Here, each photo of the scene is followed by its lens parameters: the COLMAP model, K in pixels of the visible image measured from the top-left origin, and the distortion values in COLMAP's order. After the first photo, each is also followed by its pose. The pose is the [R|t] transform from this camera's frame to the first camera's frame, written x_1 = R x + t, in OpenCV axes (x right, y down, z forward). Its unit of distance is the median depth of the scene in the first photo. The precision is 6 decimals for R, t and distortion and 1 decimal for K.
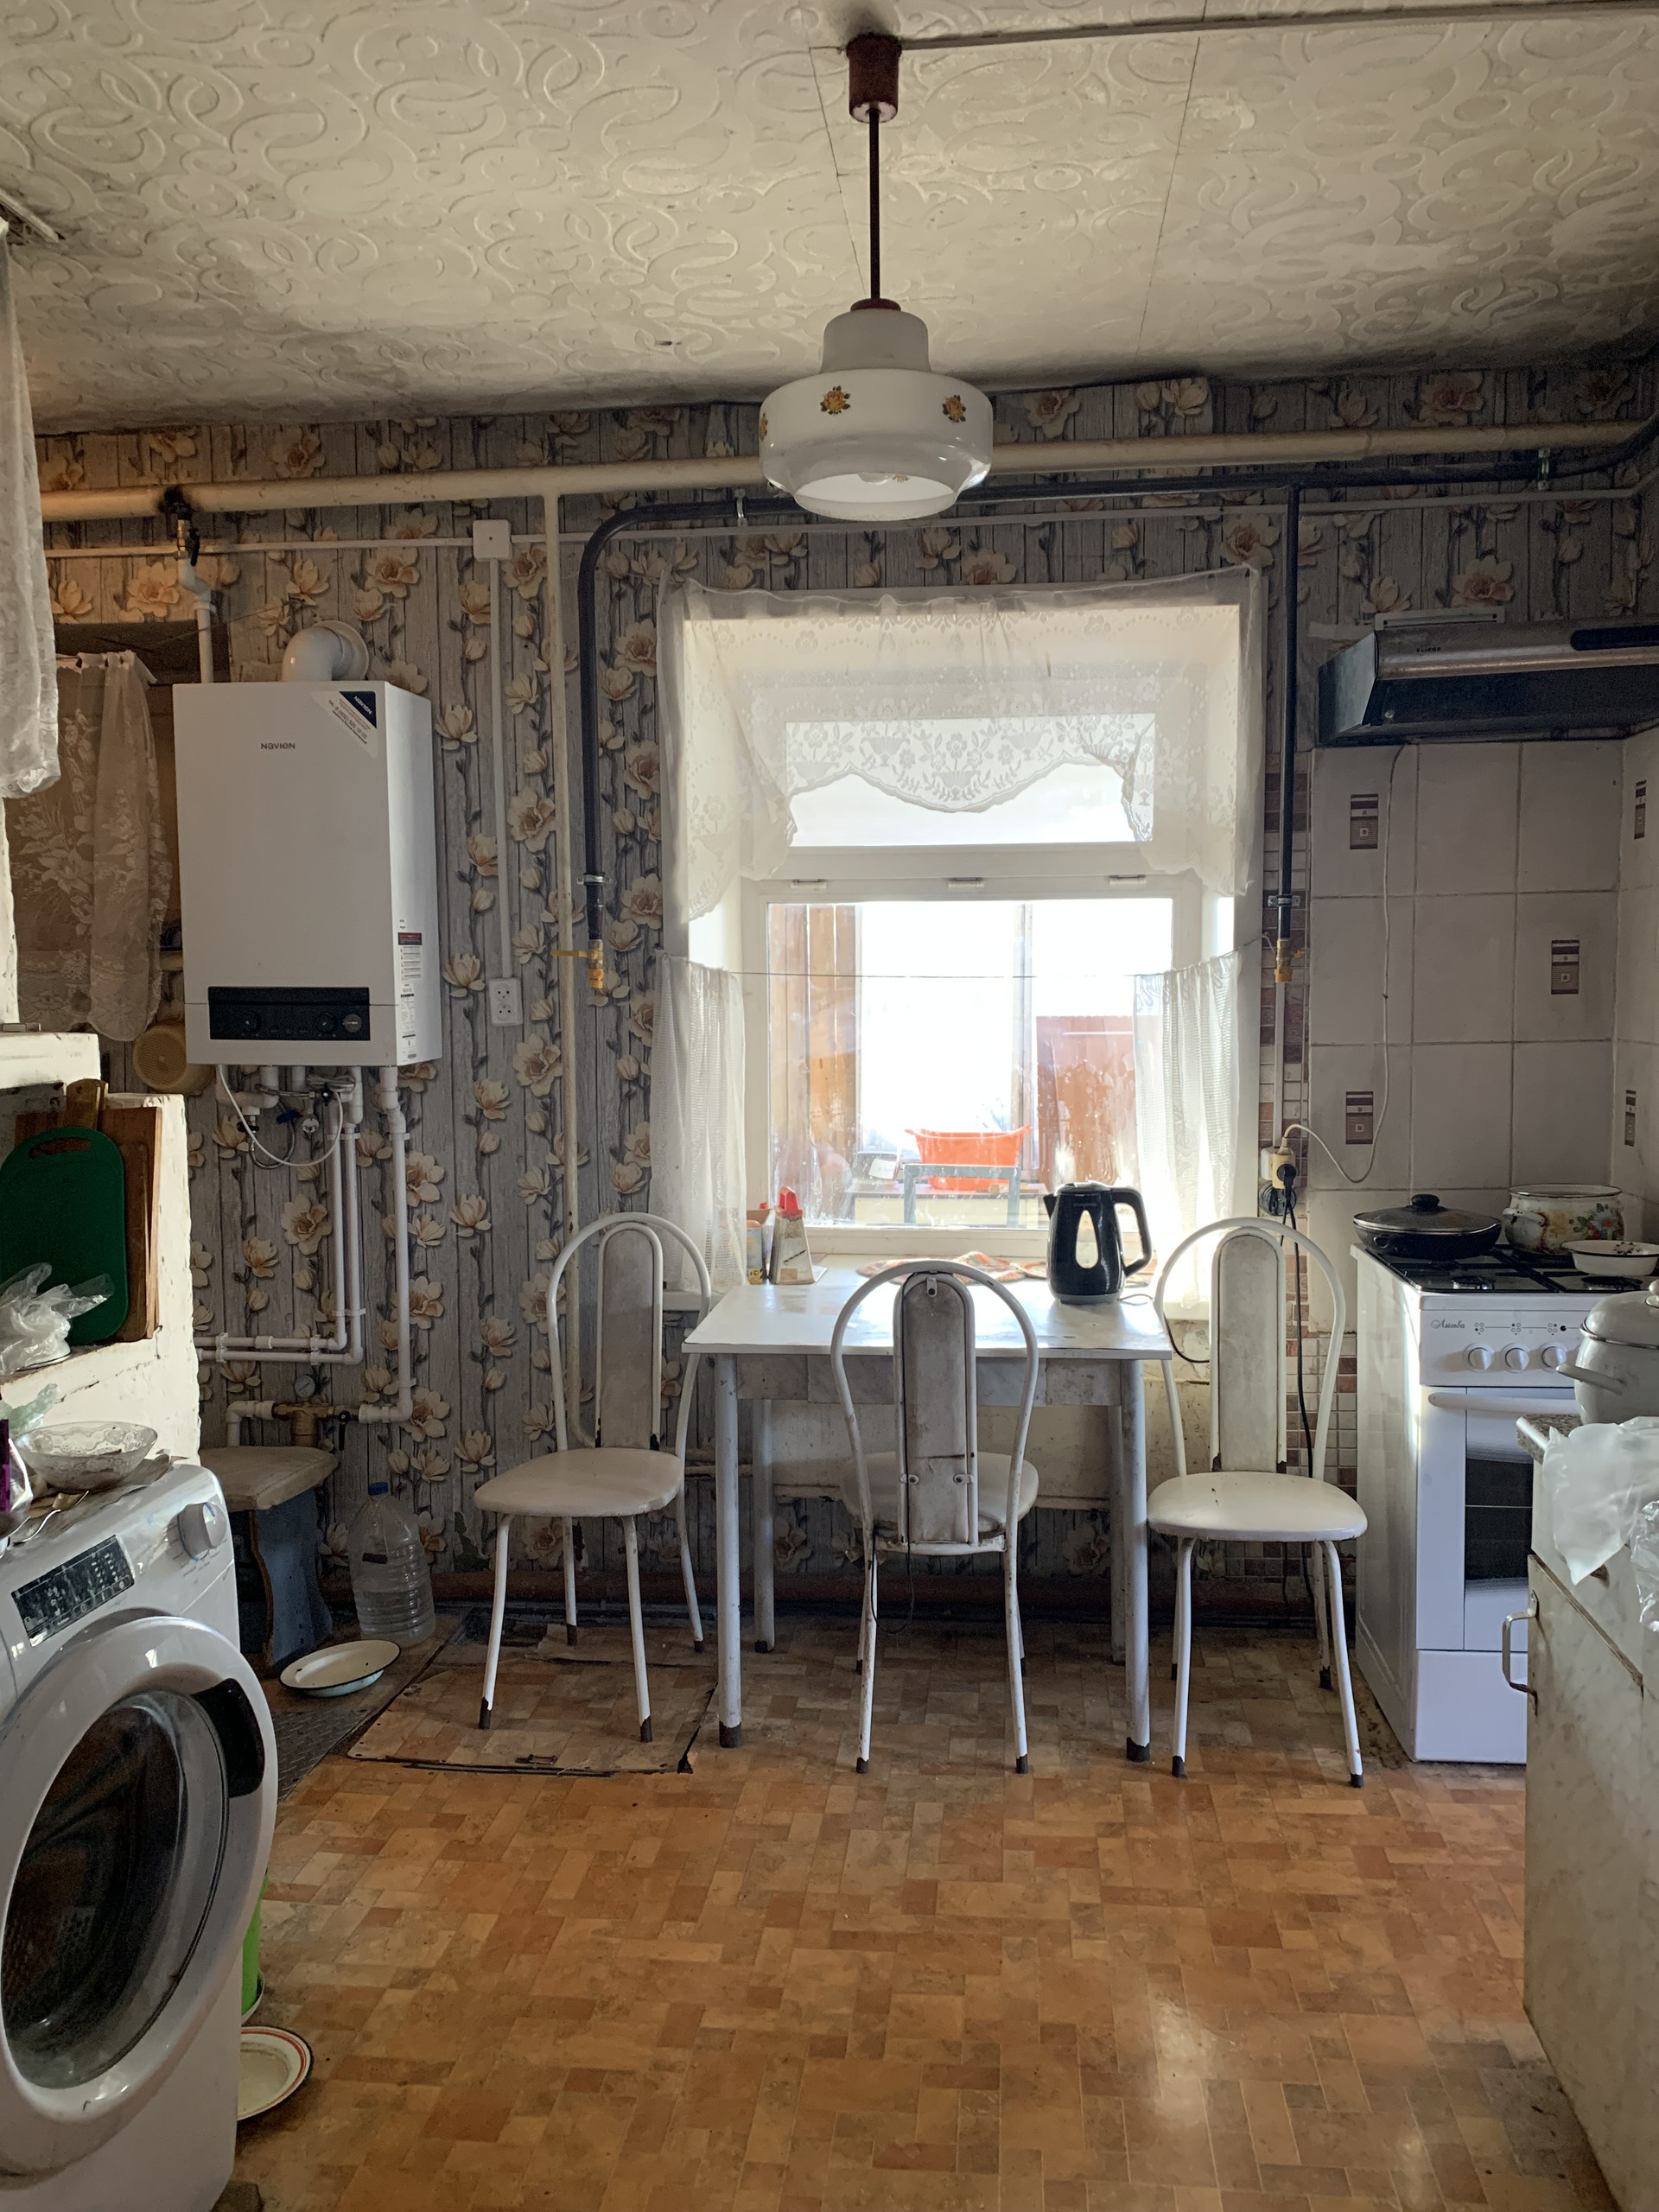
lens RADIAL K [[1706.2, 0, 829.5], [0, 1706.2, 1106.0], [0, 0, 1]] dist [0.004146, 0.007281]
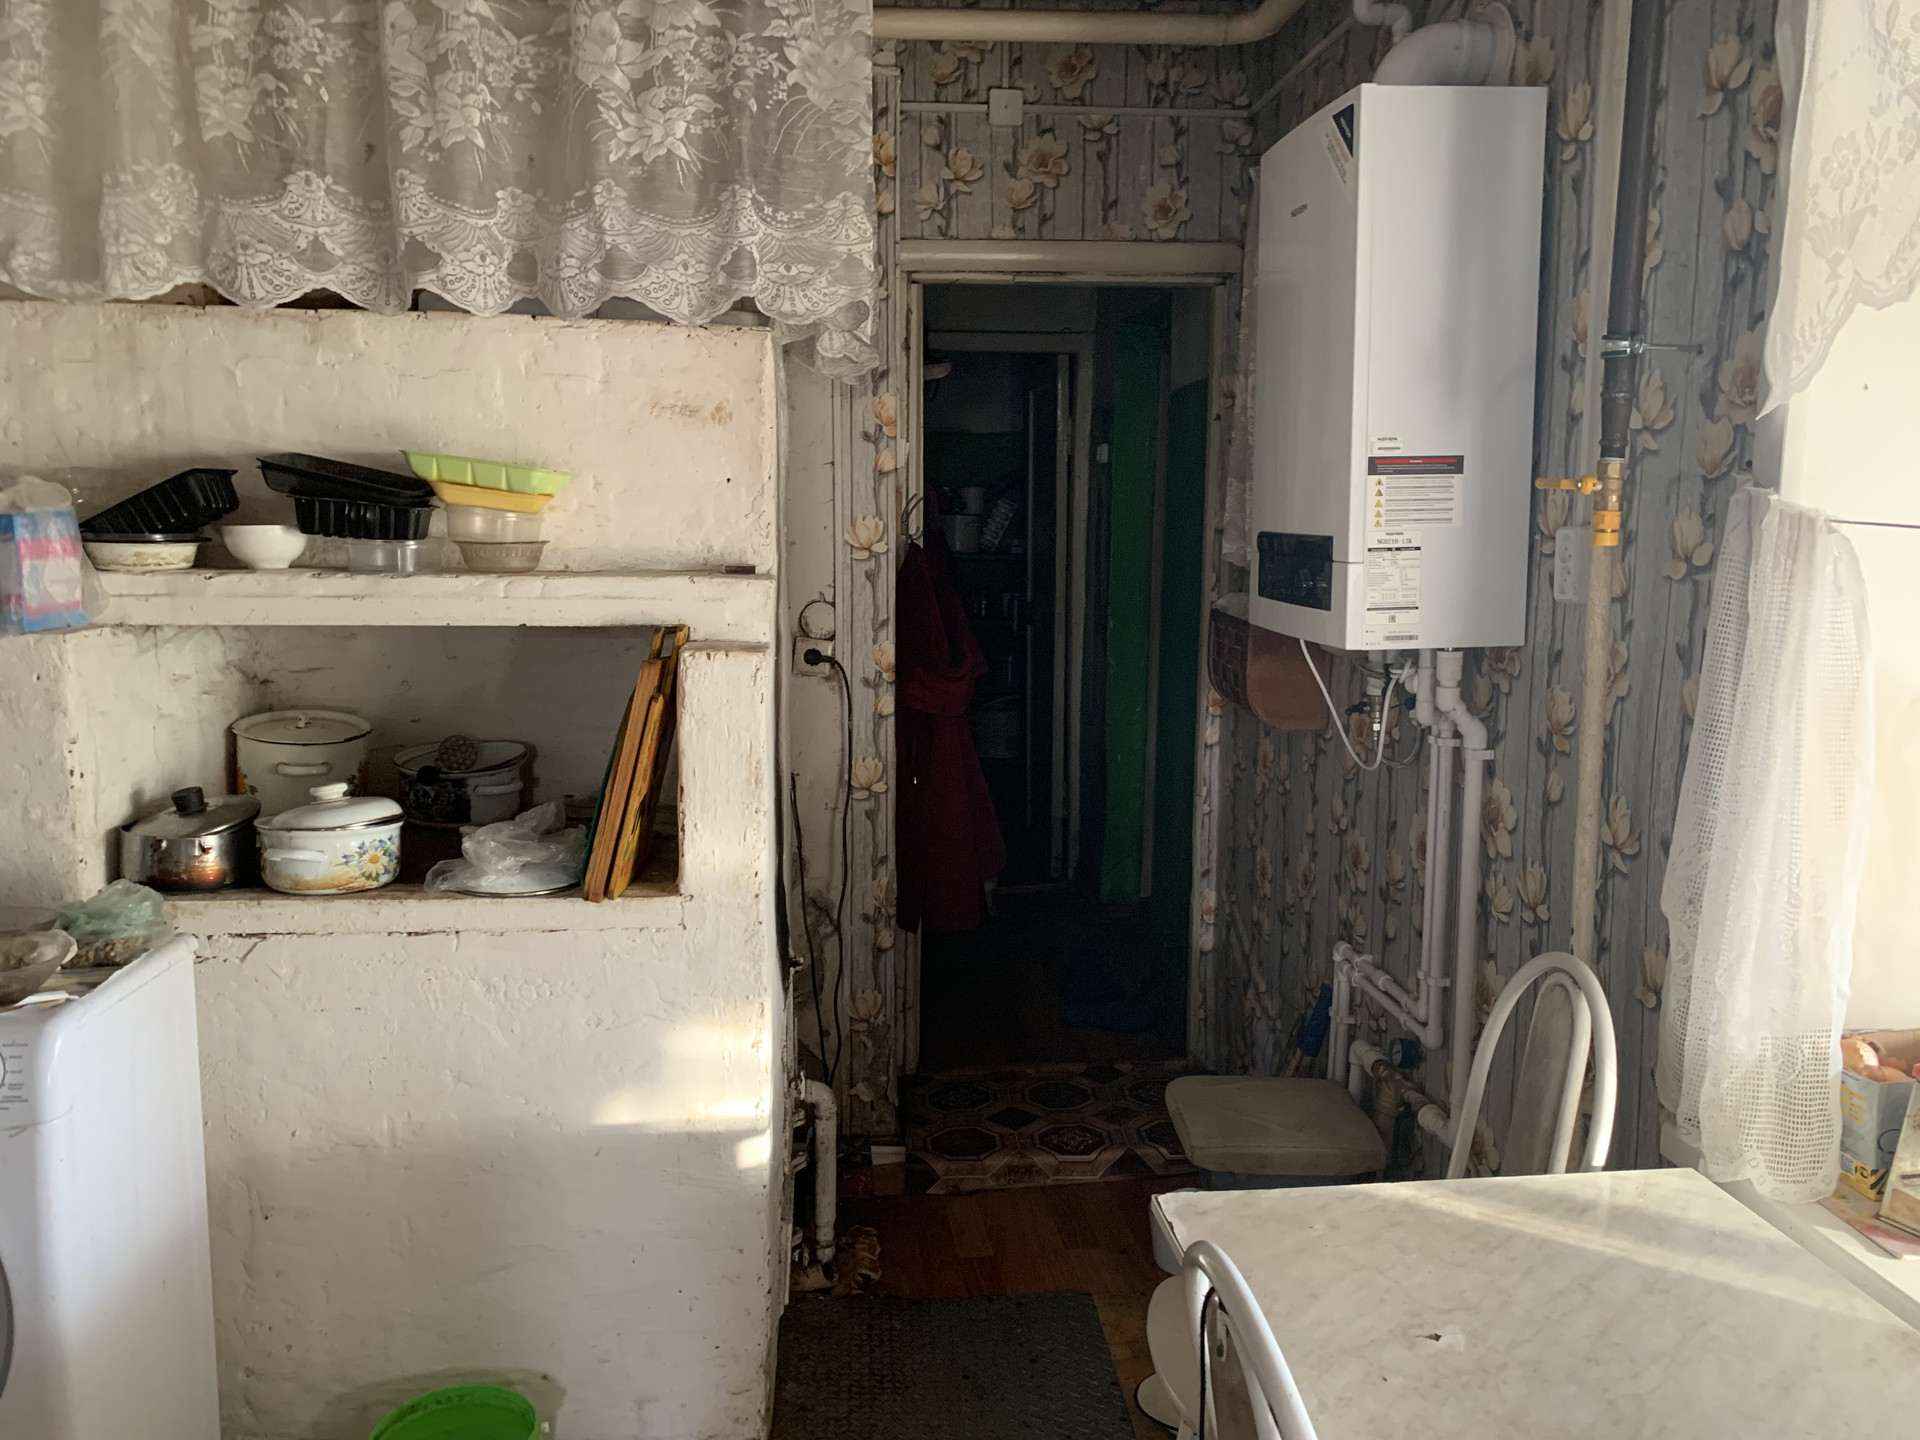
lens RADIAL K [[1480.9, 0, 960.0], [0, 1480.9, 720.0], [0, 0, 1]] dist [0.004146, 0.007281]
pose [[0.213205, 0.146653, -0.965938, 0.292283], [-0.088564, 0.987501, 0.130379, -0.057474], [0.972985, 0.057750, 0.223528, 0.686302]]
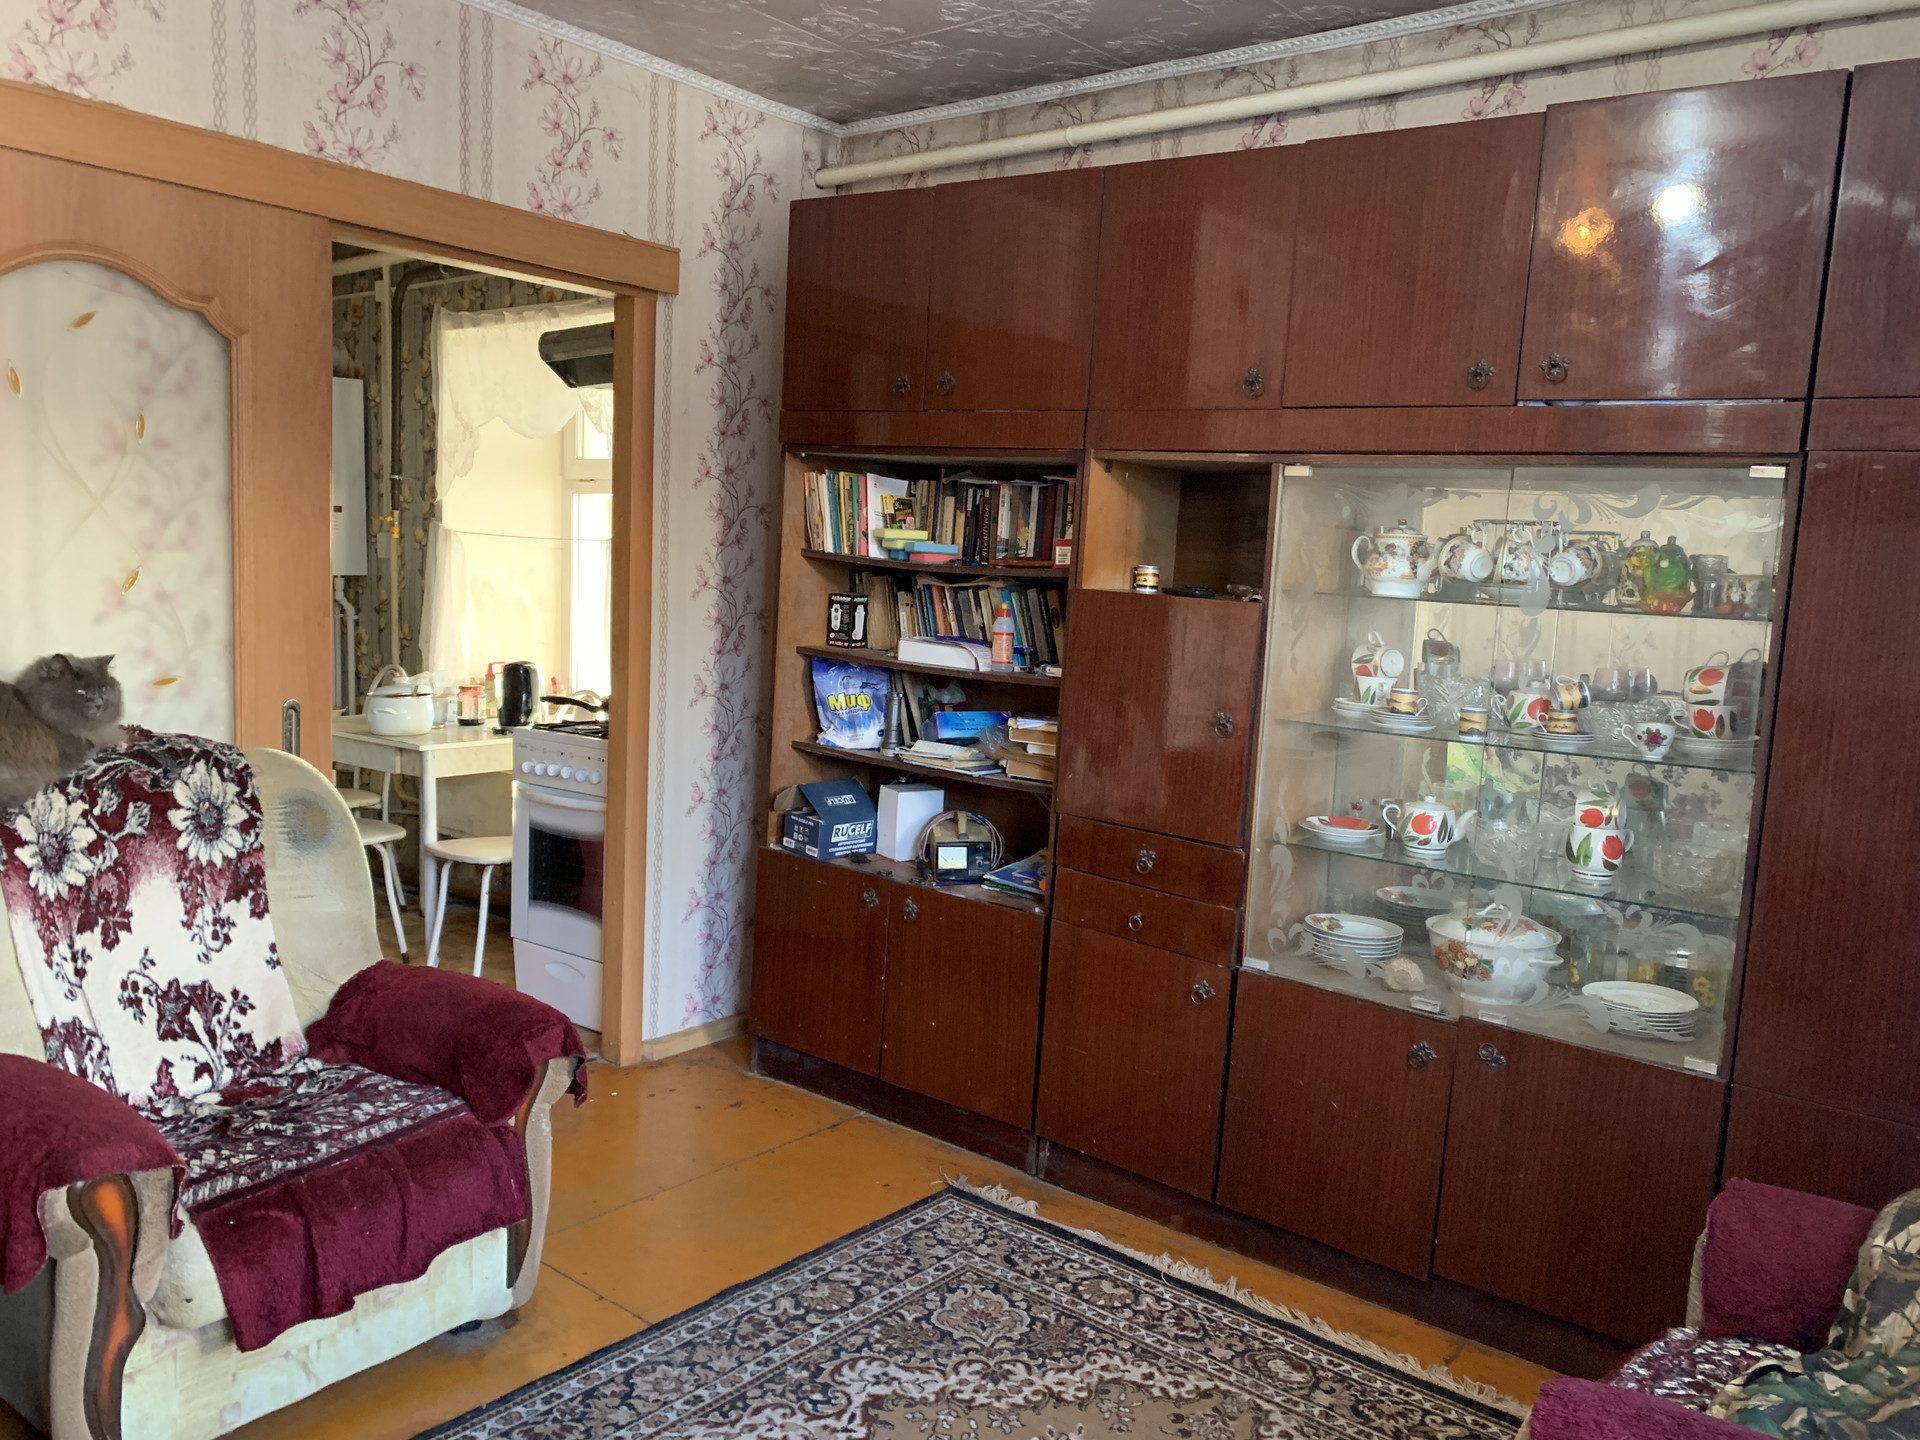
lens RADIAL K [[1480.9, 0, 960.0], [0, 1480.9, 720.0], [0, 0, 1]] dist [0.004146, 0.007281]
pose [[0.839024, 0.096453, -0.535477, 1.214001], [-0.090181, 0.995202, 0.037958, 0.008959], [0.536569, 0.016442, 0.843696, 0.002201]]
